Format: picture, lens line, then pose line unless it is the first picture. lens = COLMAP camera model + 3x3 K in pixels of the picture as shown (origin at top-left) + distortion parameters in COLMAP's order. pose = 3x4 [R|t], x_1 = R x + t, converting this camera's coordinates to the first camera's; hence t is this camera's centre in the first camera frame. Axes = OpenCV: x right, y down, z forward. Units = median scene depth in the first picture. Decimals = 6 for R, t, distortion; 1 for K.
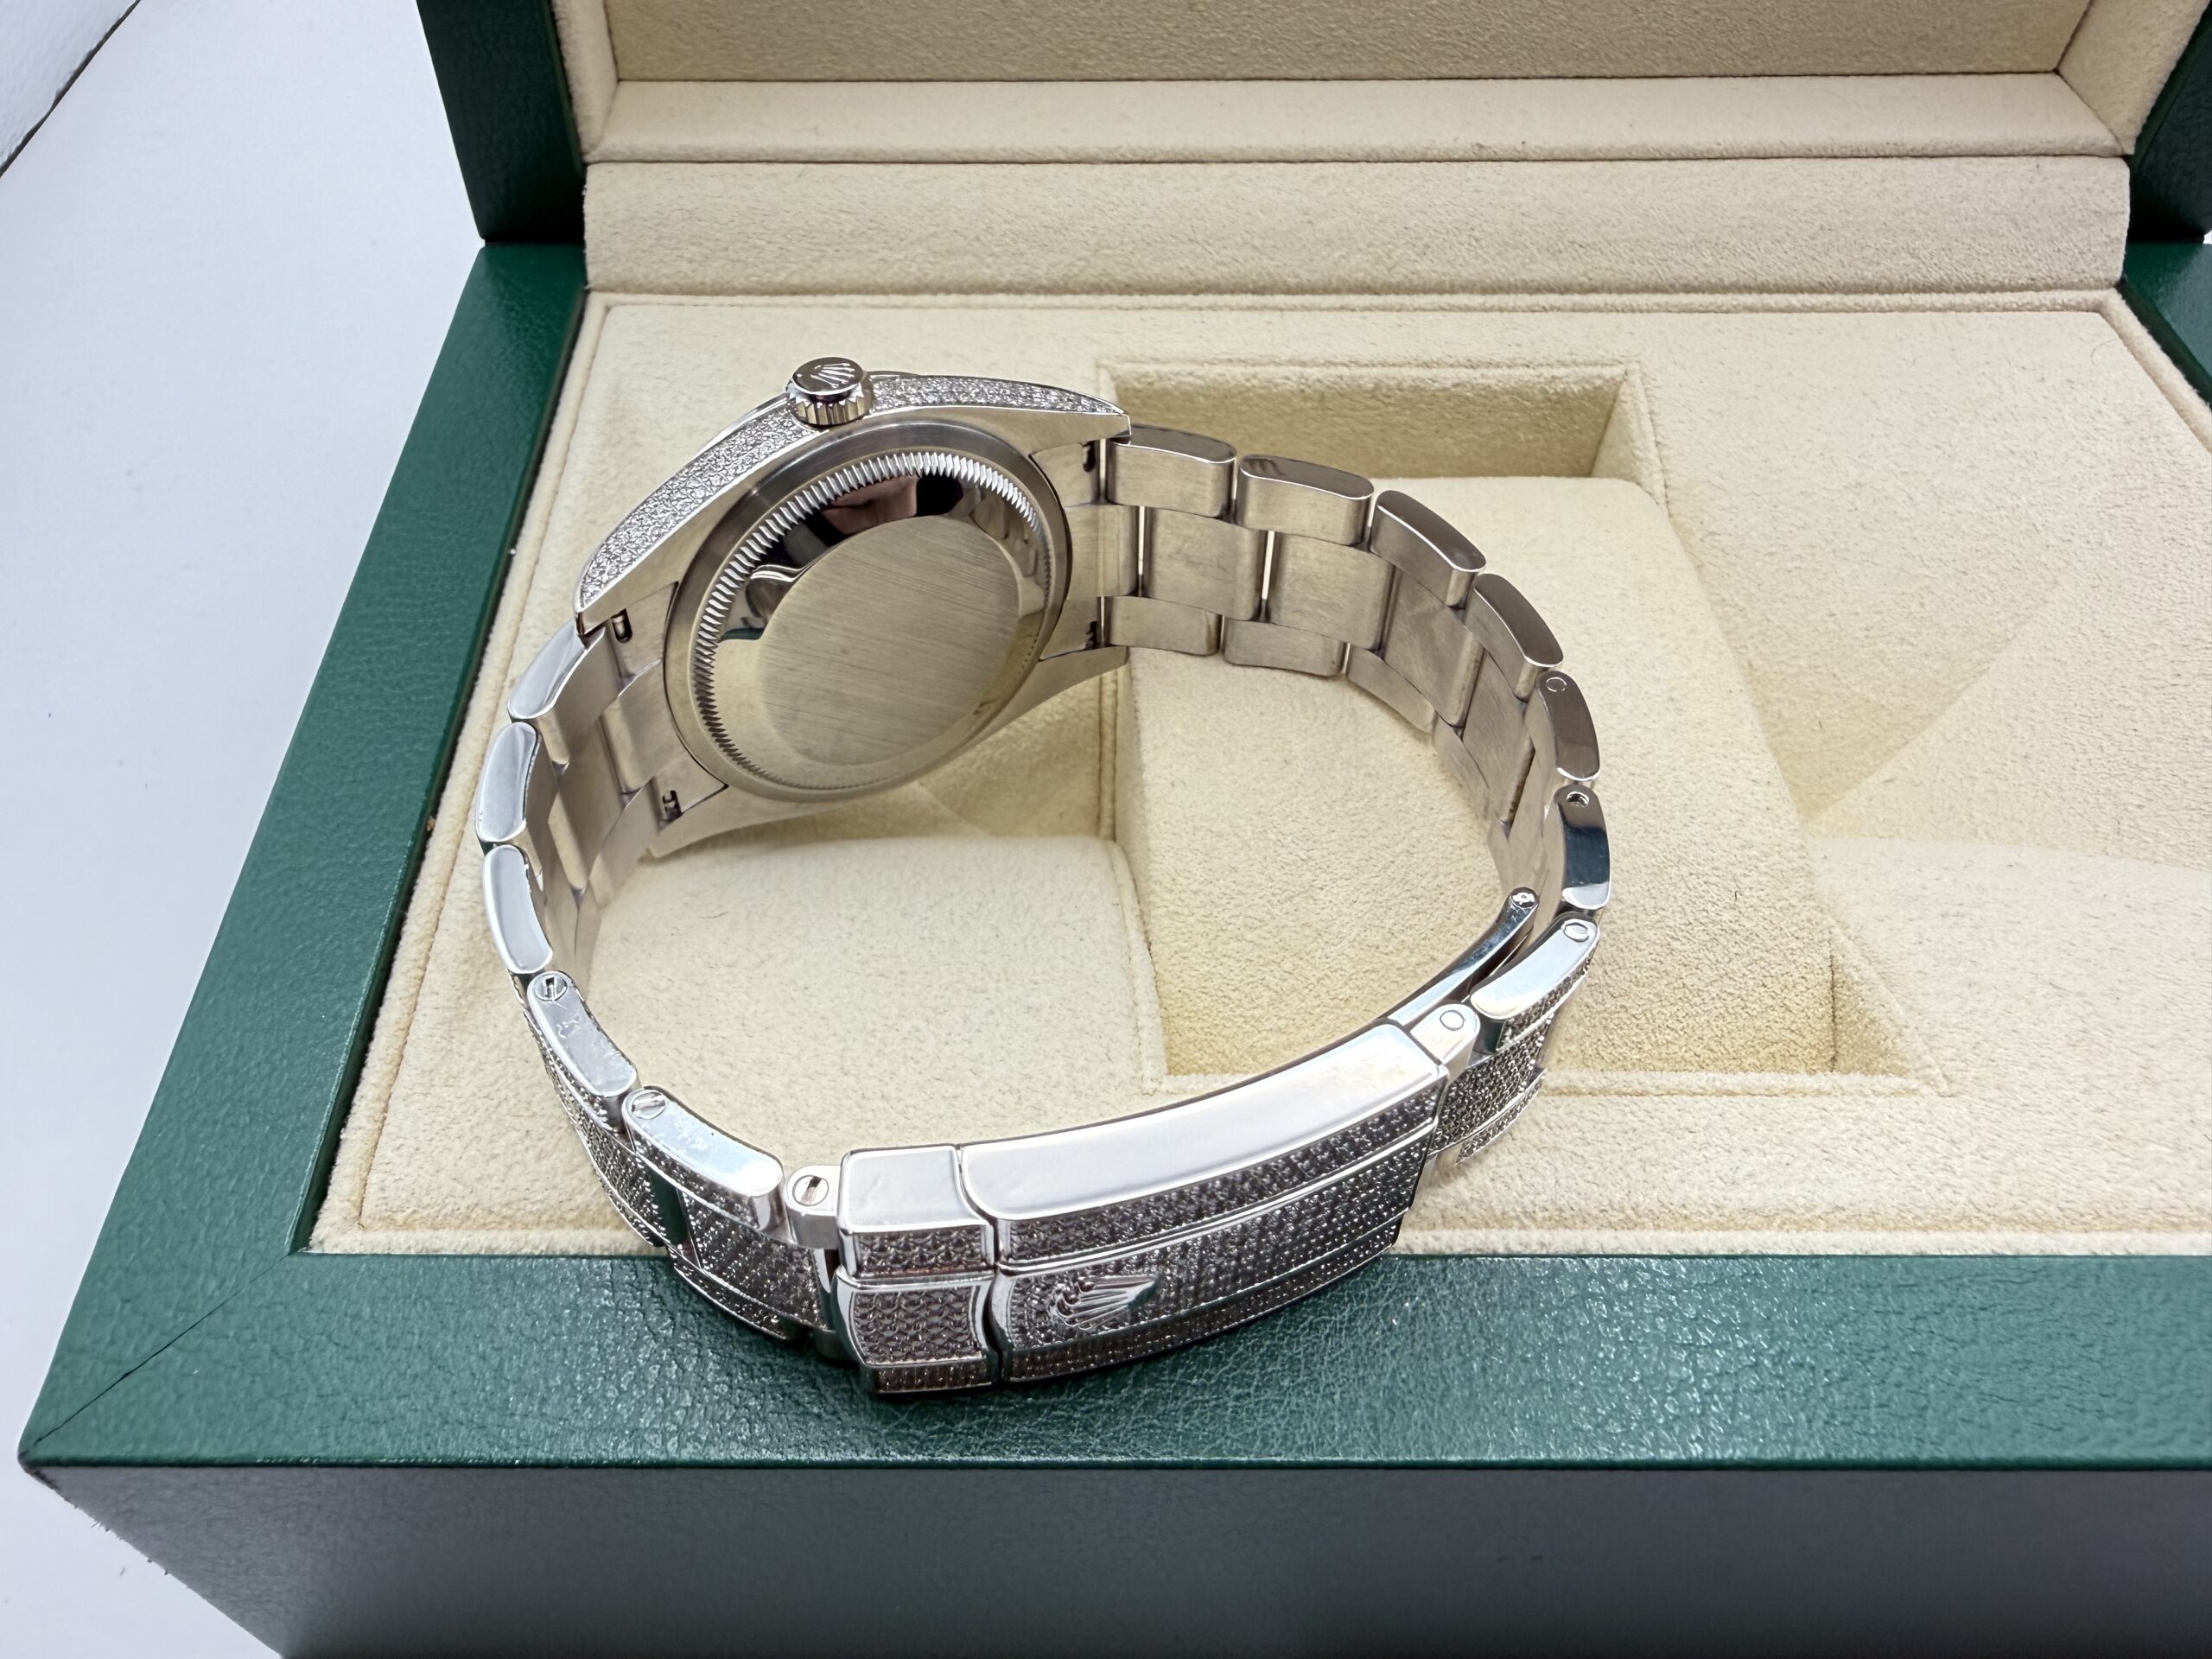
lens RADIAL K [[1605.9, 0, 990.3], [0, 1605.9, 836.7], [0, 0, 1]] dist [0.008181, 0.001612]
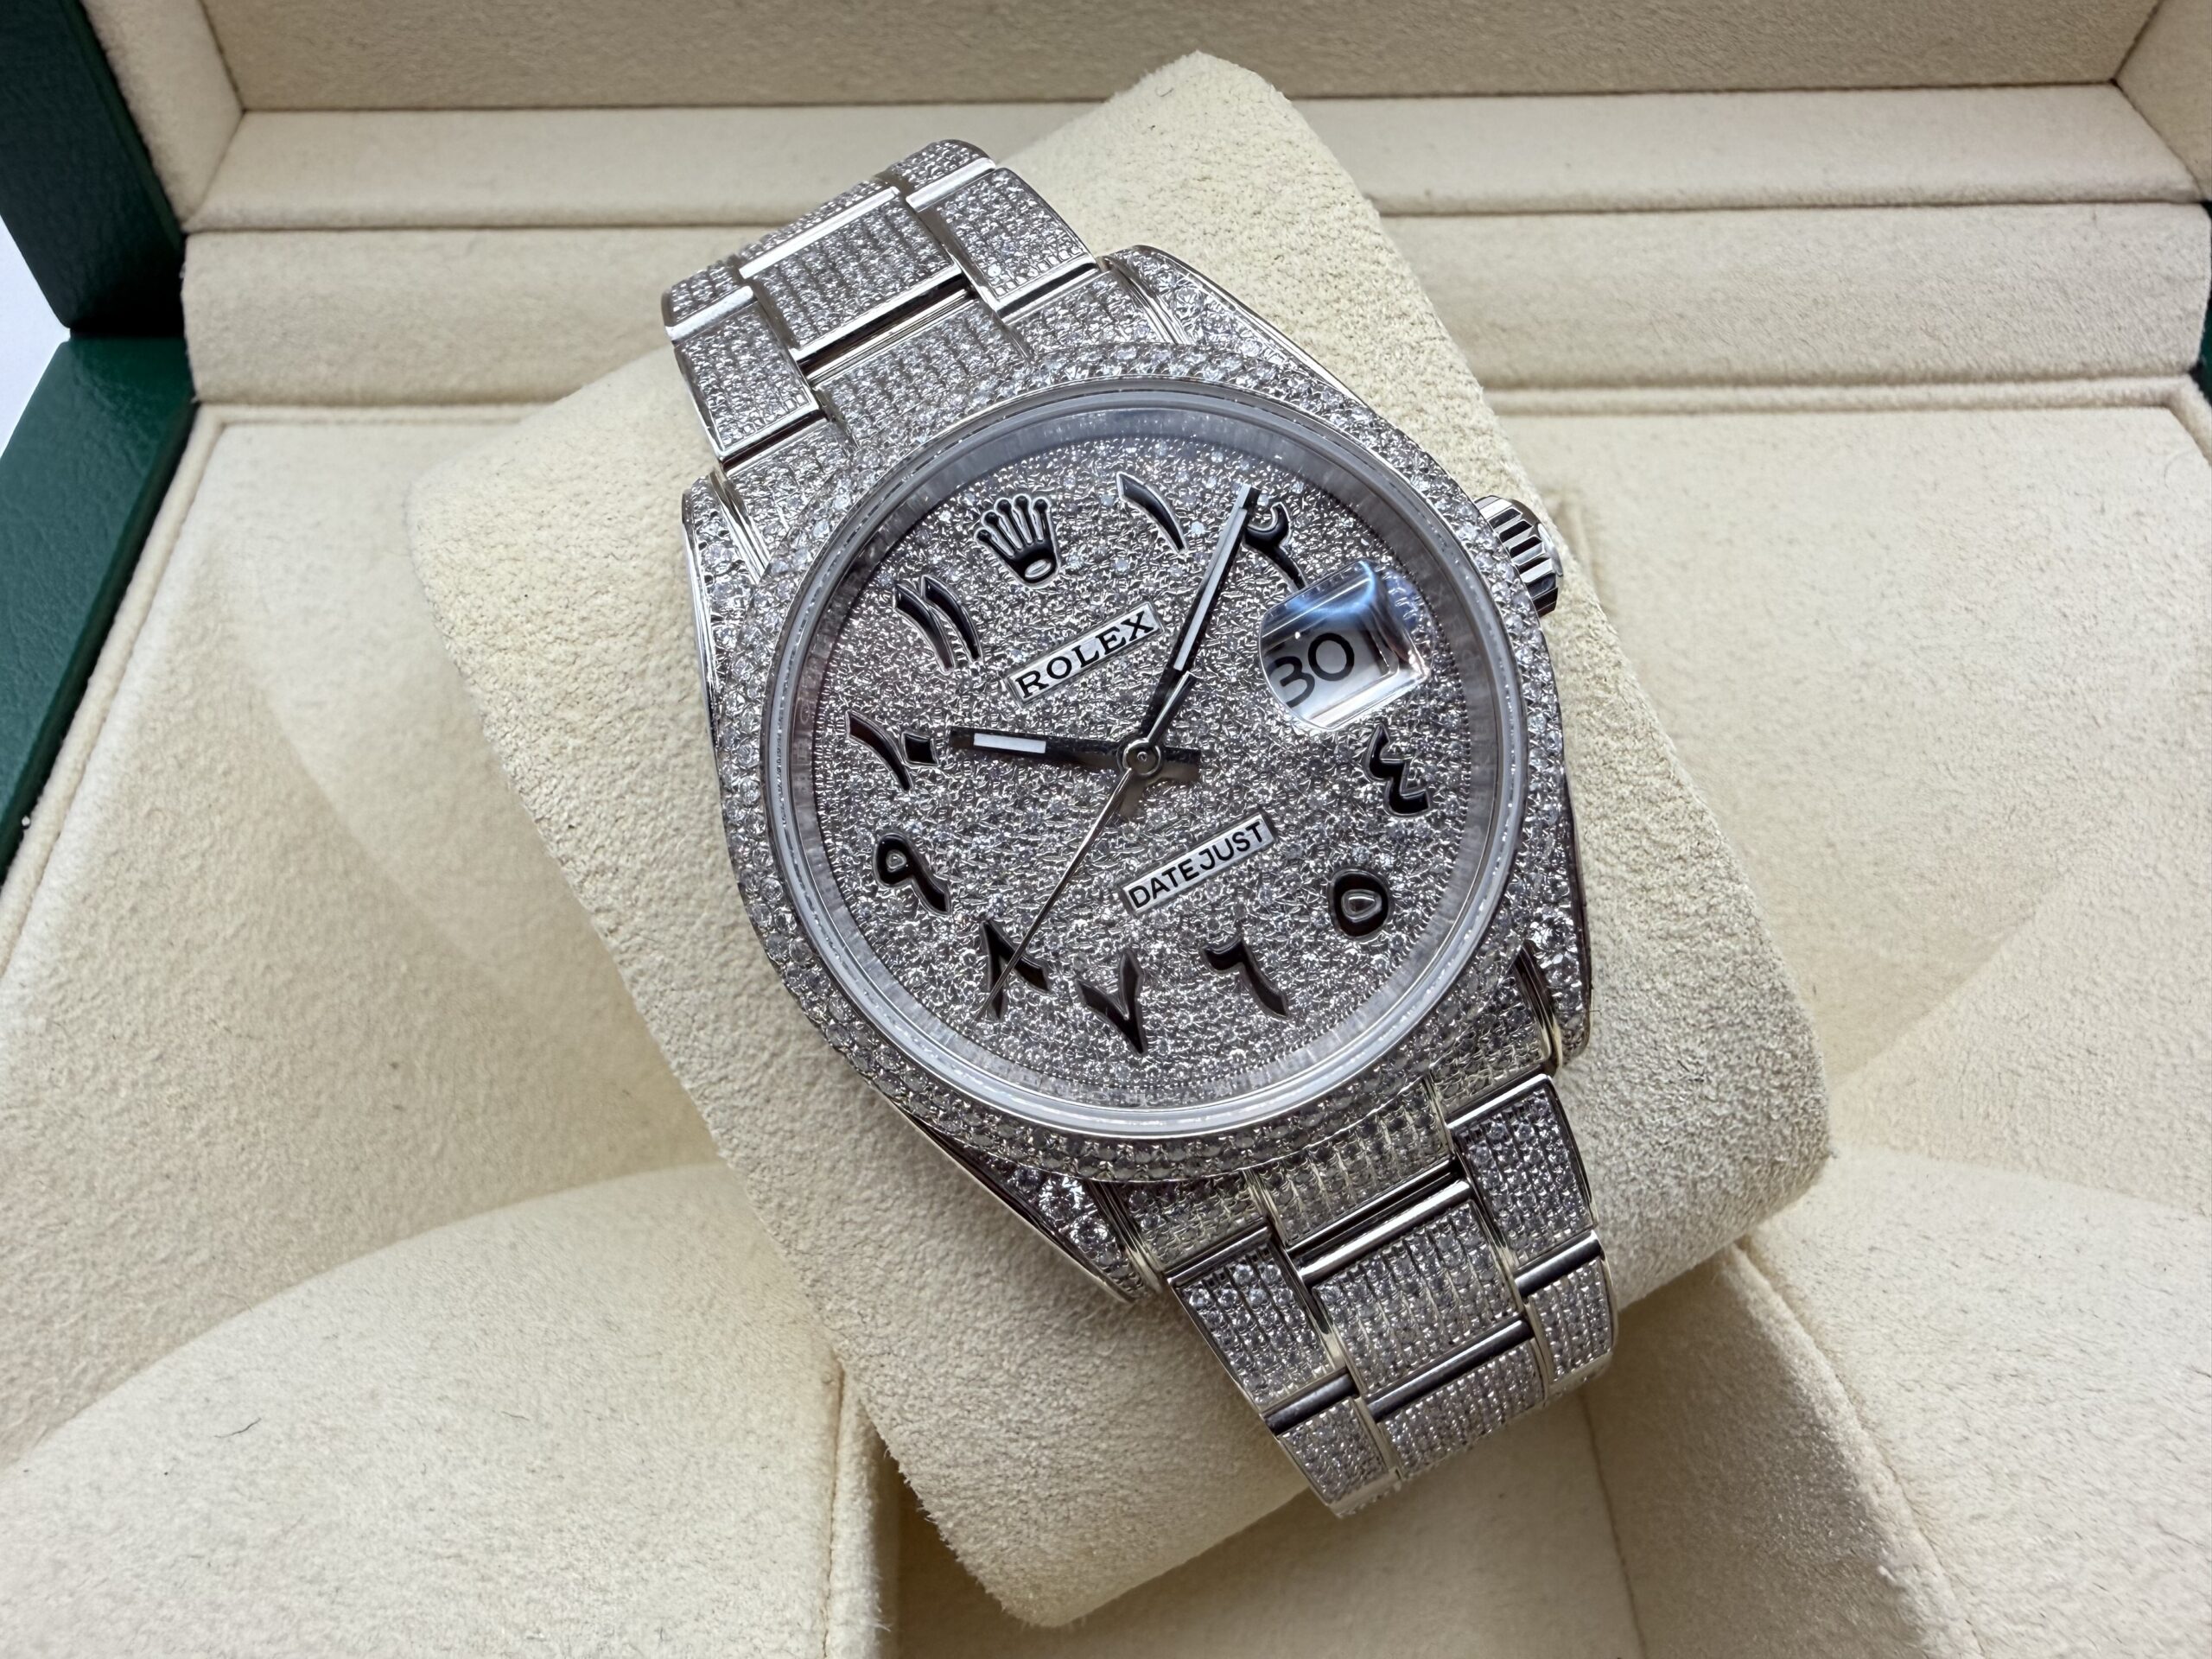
lens RADIAL K [[1612.5, 0, 984.1], [0, 1612.5, 832.9], [0, 0, 1]] dist [0.006660, -0.001580]
pose [[0.999632, -0.019382, 0.018959, 0.101927], [0.018412, 0.998575, 0.050096, -0.171645], [-0.019903, -0.049728, 0.998564, 0.229214]]
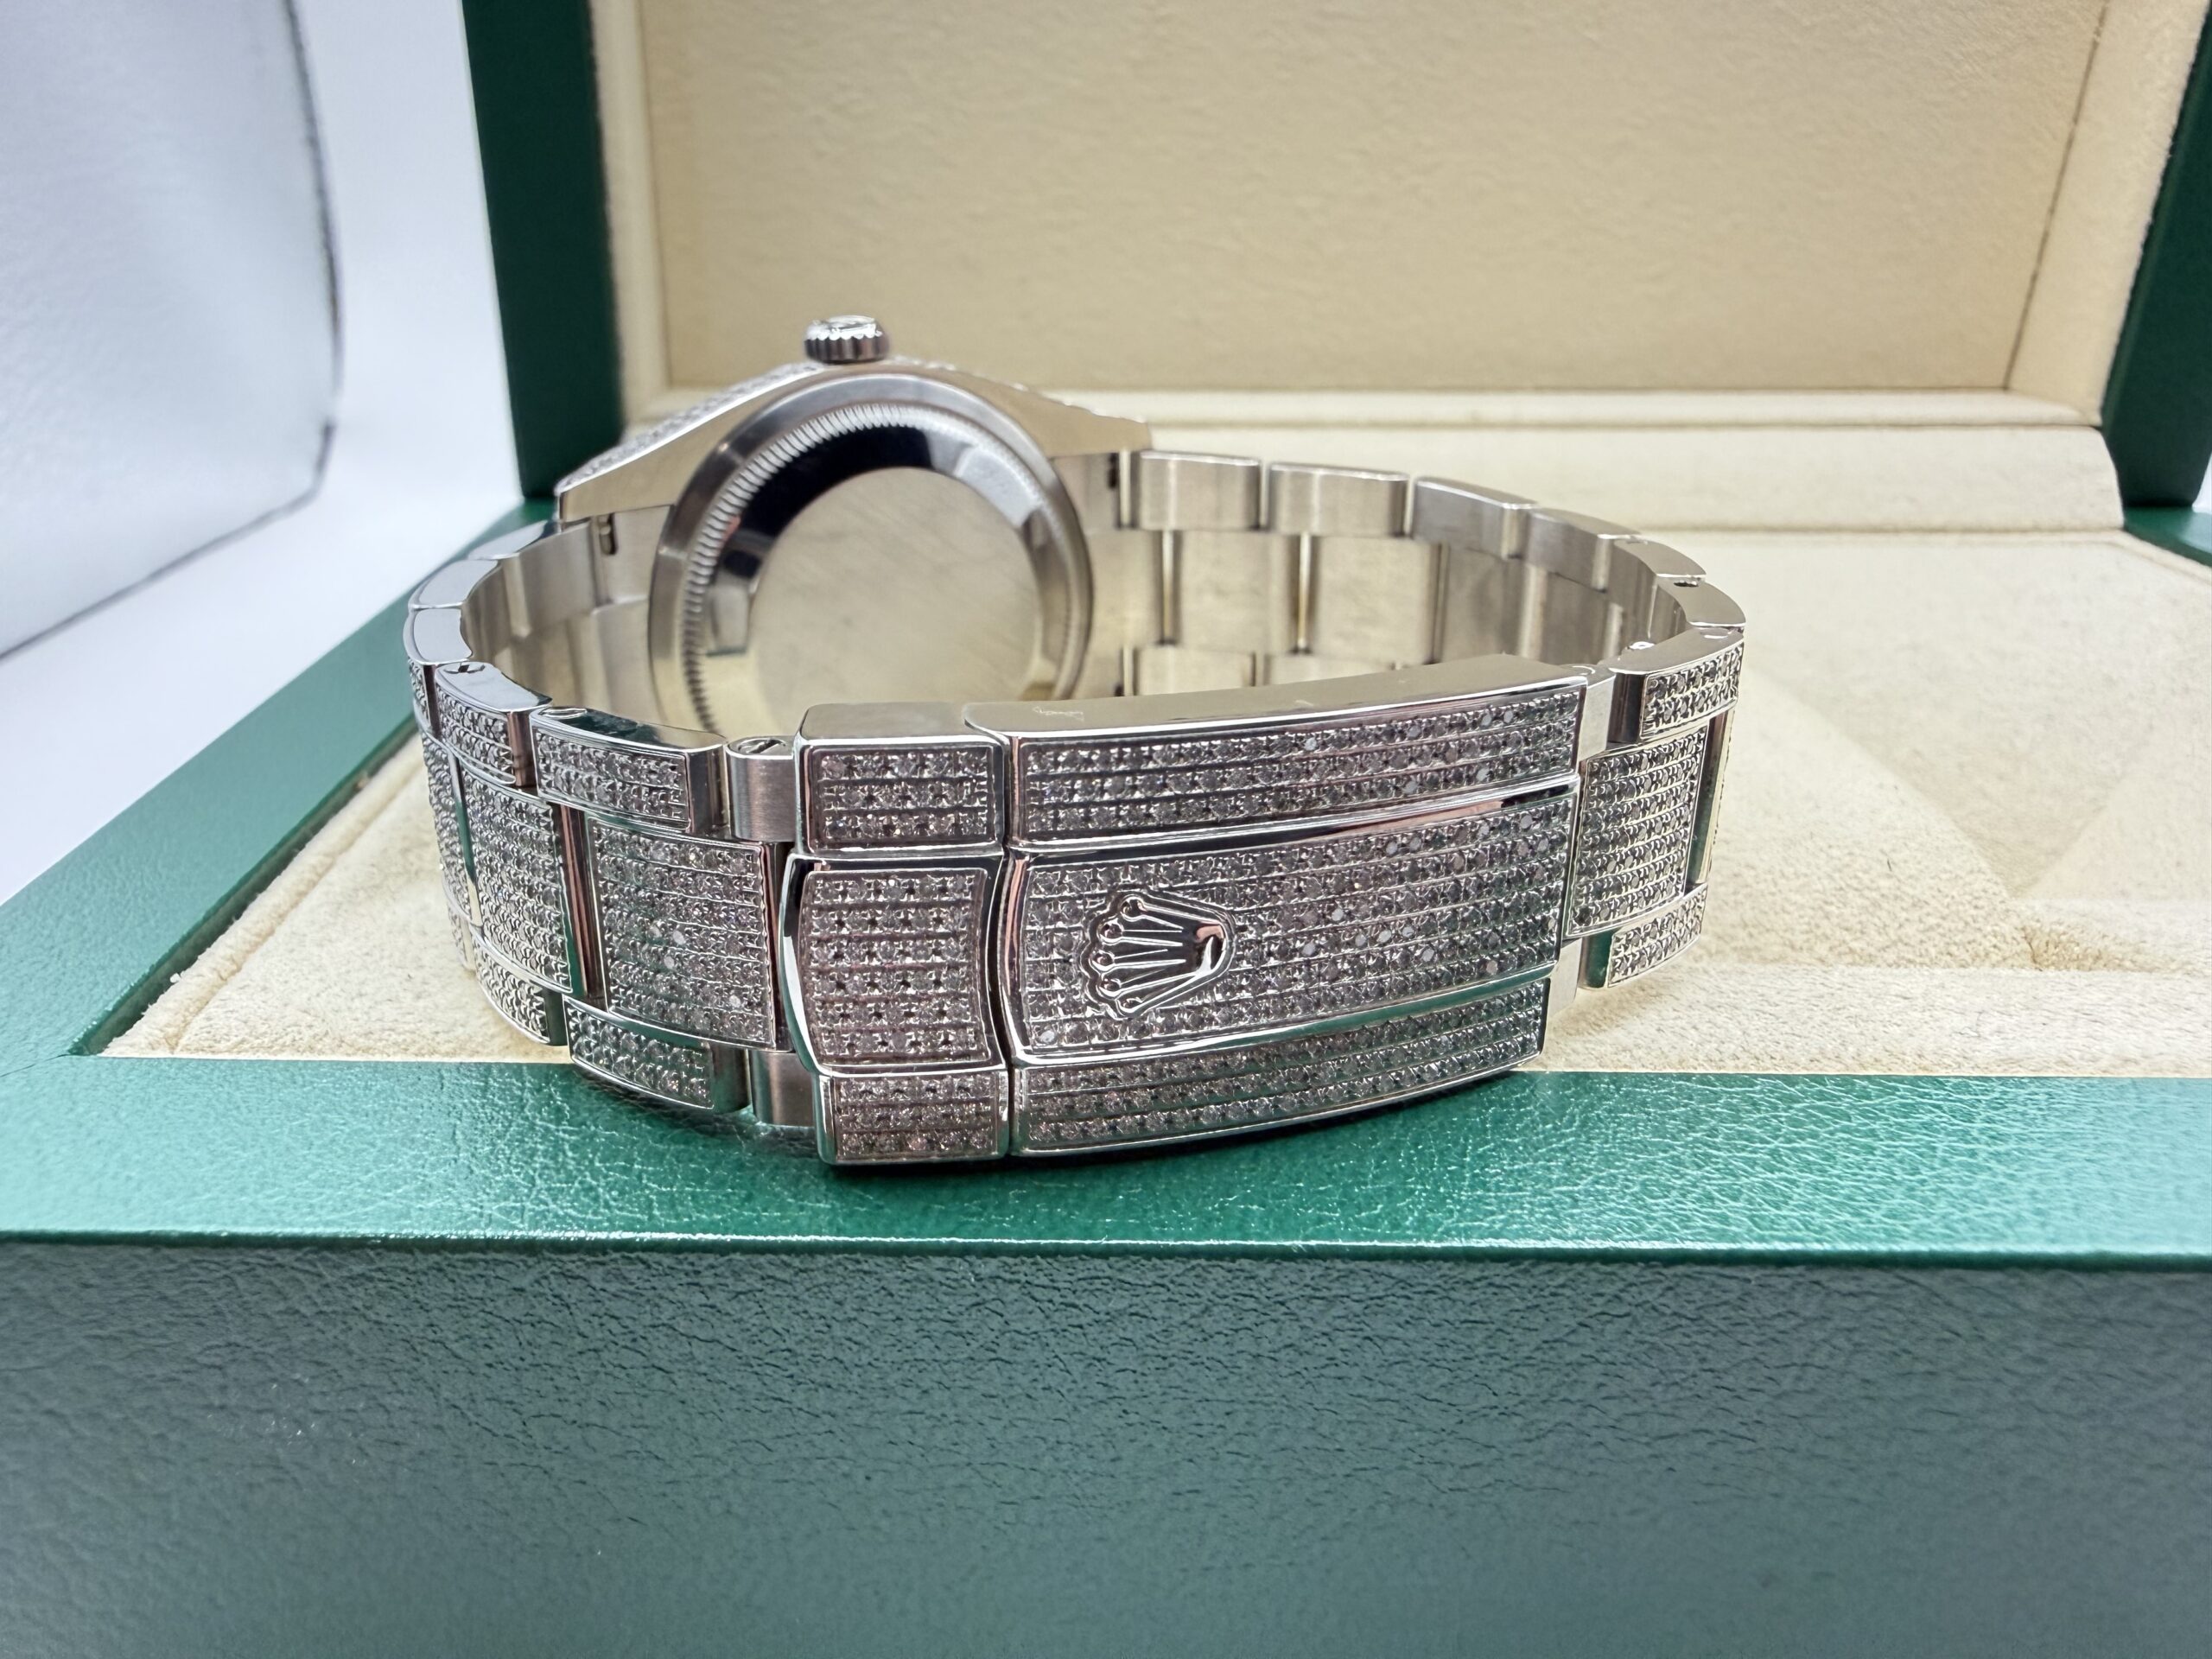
lens RADIAL K [[1607.7, 0, 984.7], [0, 1607.7, 833.1], [0, 0, 1]] dist [0.000842, 0.005932]
pose [[0.999800, 0.010079, -0.017301, 0.003589], [-0.016580, 0.901184, -0.433119, 0.281880], [0.011226, 0.433319, 0.901171, 0.164278]]
